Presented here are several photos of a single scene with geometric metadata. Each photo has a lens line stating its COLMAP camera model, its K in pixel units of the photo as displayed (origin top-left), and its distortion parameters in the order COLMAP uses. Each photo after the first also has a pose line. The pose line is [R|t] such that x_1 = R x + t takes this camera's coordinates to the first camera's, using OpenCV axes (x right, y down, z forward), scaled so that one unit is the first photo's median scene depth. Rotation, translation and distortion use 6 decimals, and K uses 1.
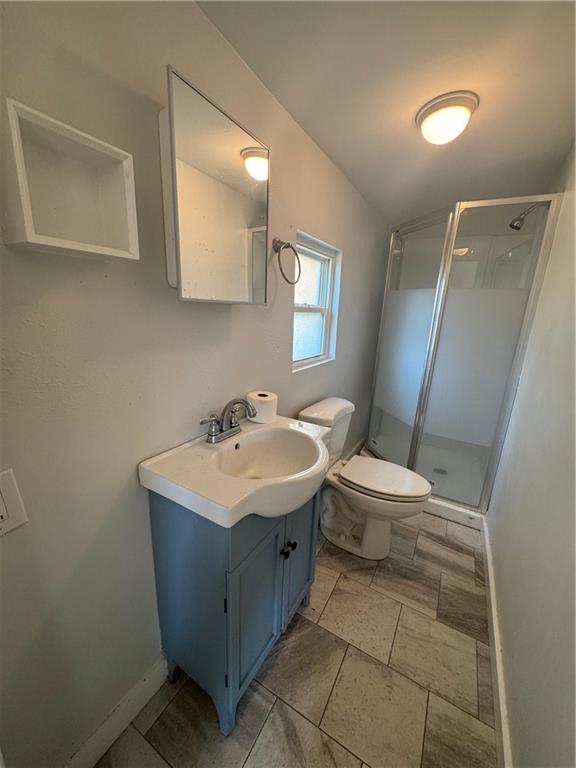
lens RADIAL K [[307.6, 0, 289.5], [0, 307.6, 384.9], [0, 0, 1]] dist [0.000055, 0.000491]
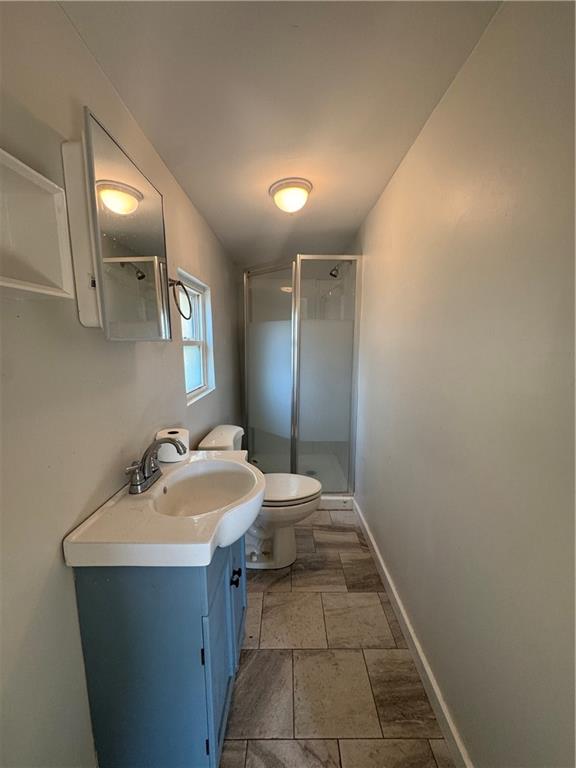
lens RADIAL K [[307.6, 0, 289.5], [0, 307.6, 384.9], [0, 0, 1]] dist [0.000055, 0.000491]
pose [[0.862298, -0.118874, 0.492251, -0.187372], [0.164318, 0.985142, -0.049940, -0.004339], [-0.479001, 0.123949, 0.869019, -0.023952]]
